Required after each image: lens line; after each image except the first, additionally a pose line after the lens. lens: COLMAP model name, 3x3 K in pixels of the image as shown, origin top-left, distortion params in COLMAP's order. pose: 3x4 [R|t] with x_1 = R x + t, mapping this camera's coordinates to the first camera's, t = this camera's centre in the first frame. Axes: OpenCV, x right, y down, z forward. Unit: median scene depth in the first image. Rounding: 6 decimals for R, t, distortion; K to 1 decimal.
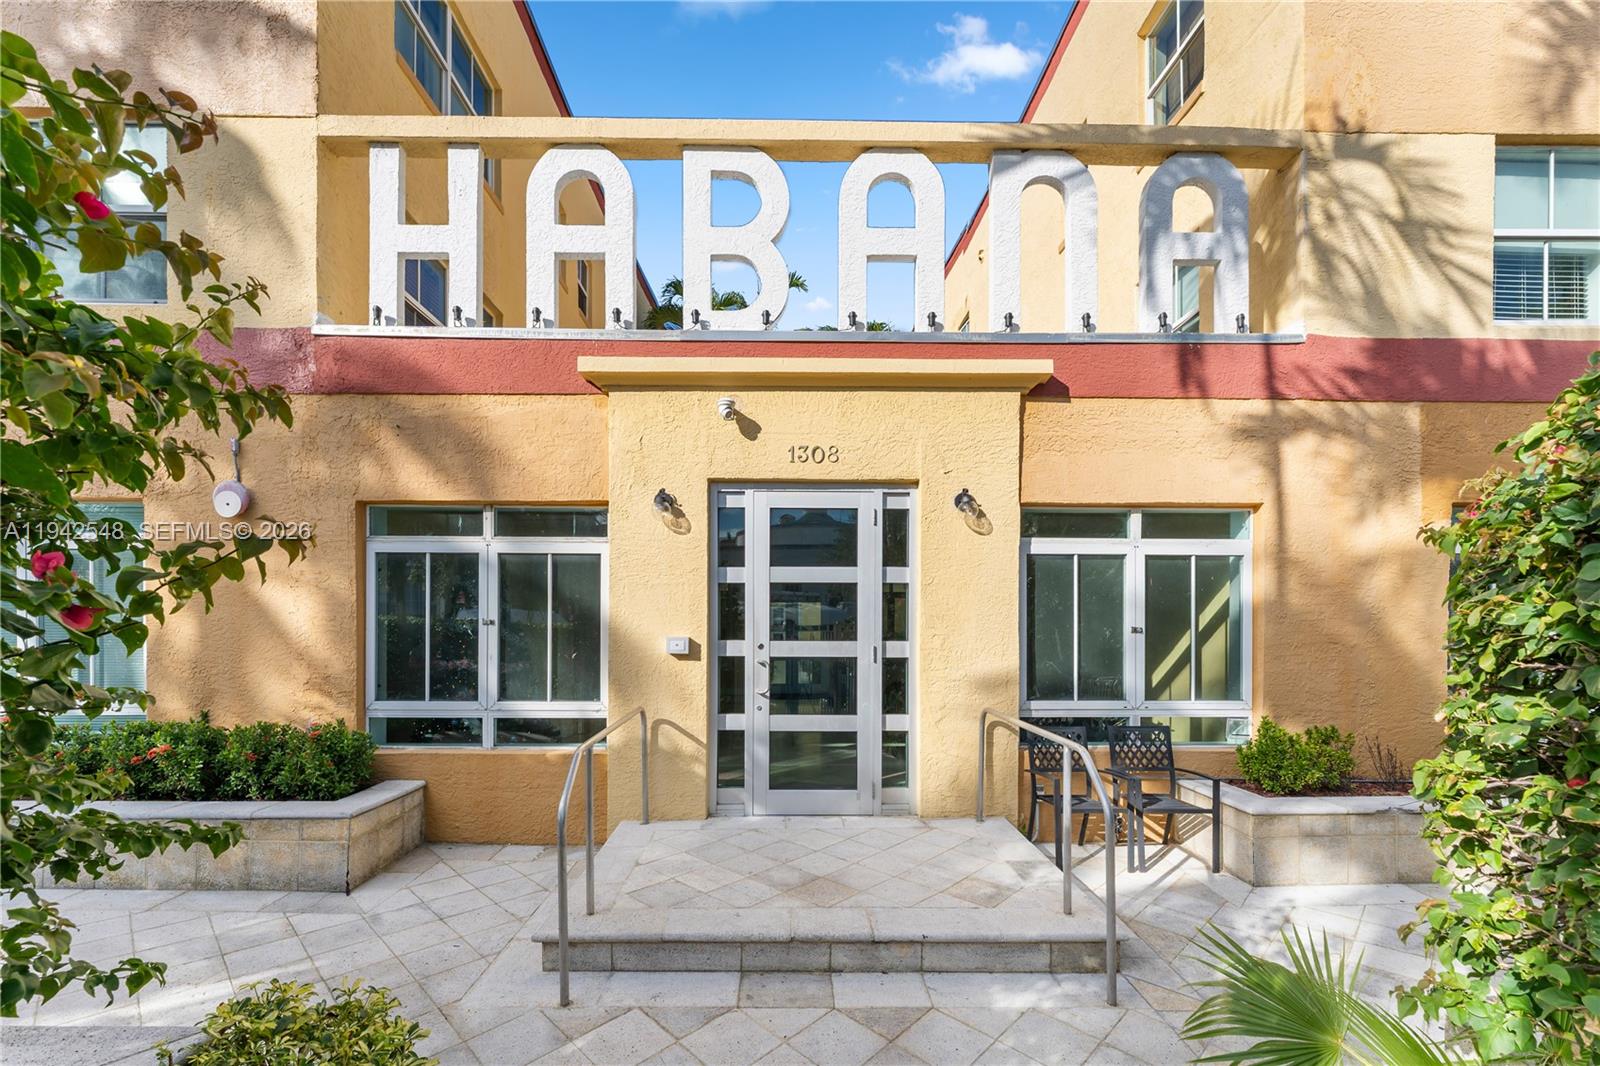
lens RADIAL K [[656.0, 0, 792.0], [0, 656.0, 627.2], [0, 0, 1]] dist [-0.010726, -0.000357]
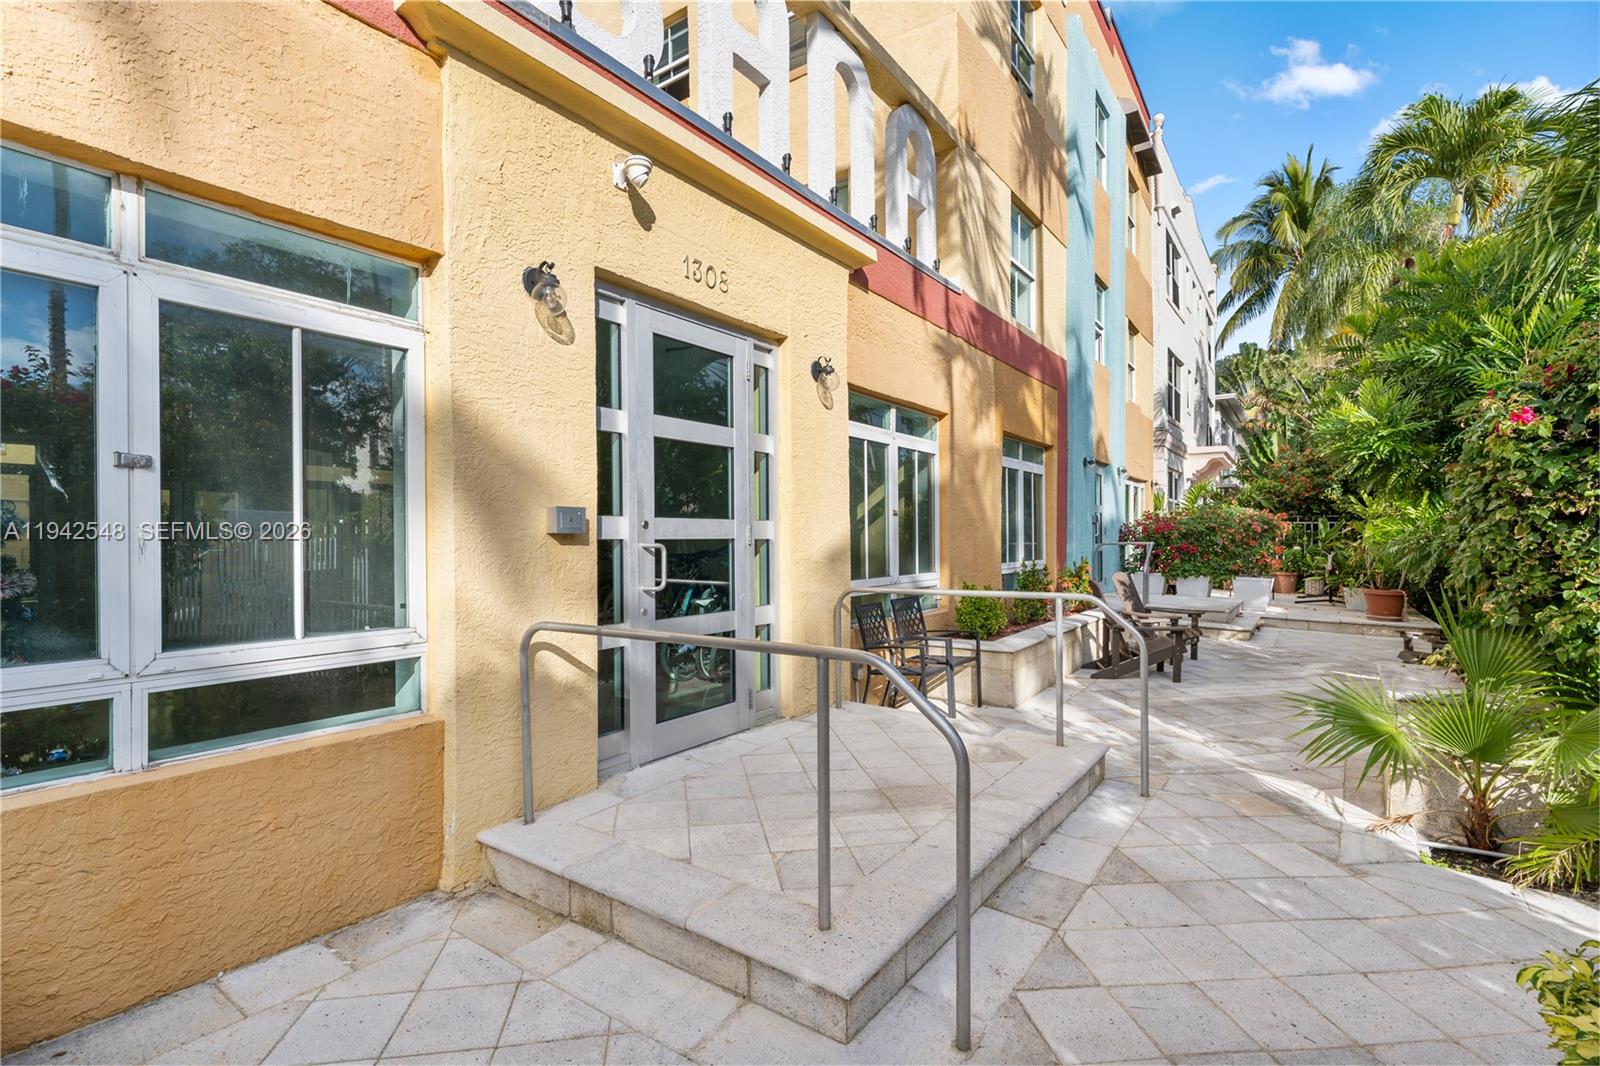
lens RADIAL K [[736.8, 0, 800.0], [0, 736.8, 536.4], [0, 0, 1]] dist [-0.000428, -0.000372]
pose [[0.592925, -0.007042, 0.805227, -0.590863], [0.002490, 0.999973, 0.006912, 0.036352], [-0.805254, -0.002093, 0.592927, 0.391767]]
